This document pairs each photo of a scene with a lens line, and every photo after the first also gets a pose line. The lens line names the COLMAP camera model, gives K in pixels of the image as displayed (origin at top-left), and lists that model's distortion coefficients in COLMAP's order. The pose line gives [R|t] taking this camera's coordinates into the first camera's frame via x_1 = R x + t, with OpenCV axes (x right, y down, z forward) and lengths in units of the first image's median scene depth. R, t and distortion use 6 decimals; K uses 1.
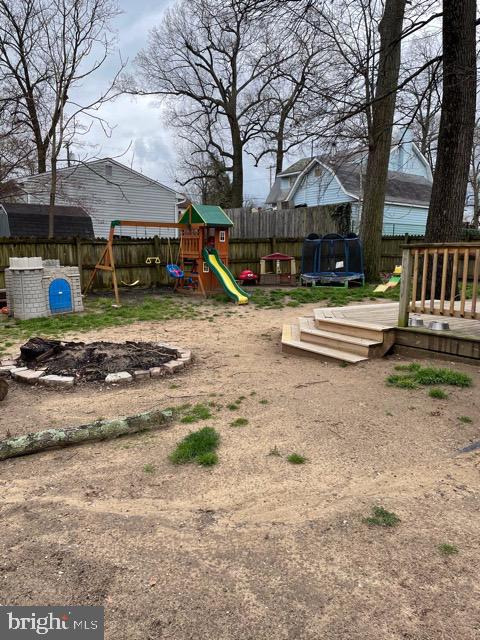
lens RADIAL K [[473.7, 0, 236.5], [0, 473.7, 317.5], [0, 0, 1]] dist [0.093314, -0.122738]
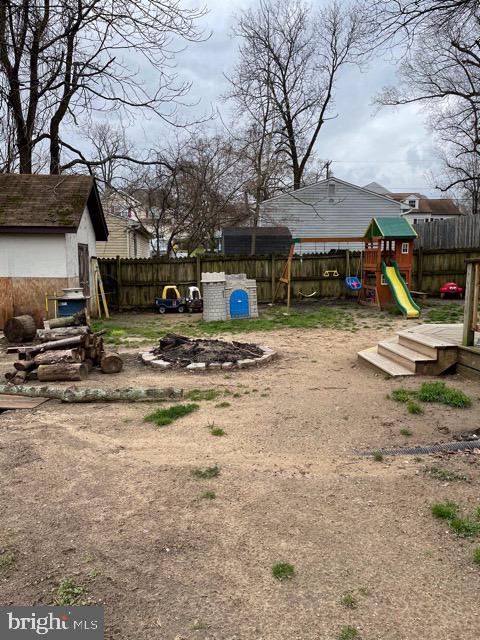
lens RADIAL K [[473.7, 0, 236.5], [0, 473.7, 317.5], [0, 0, 1]] dist [0.093314, -0.122738]
pose [[0.856174, 0.045168, -0.514710, 0.446910], [-0.056884, 0.998356, -0.007012, -0.003520], [0.513547, 0.035282, 0.857336, -0.046941]]
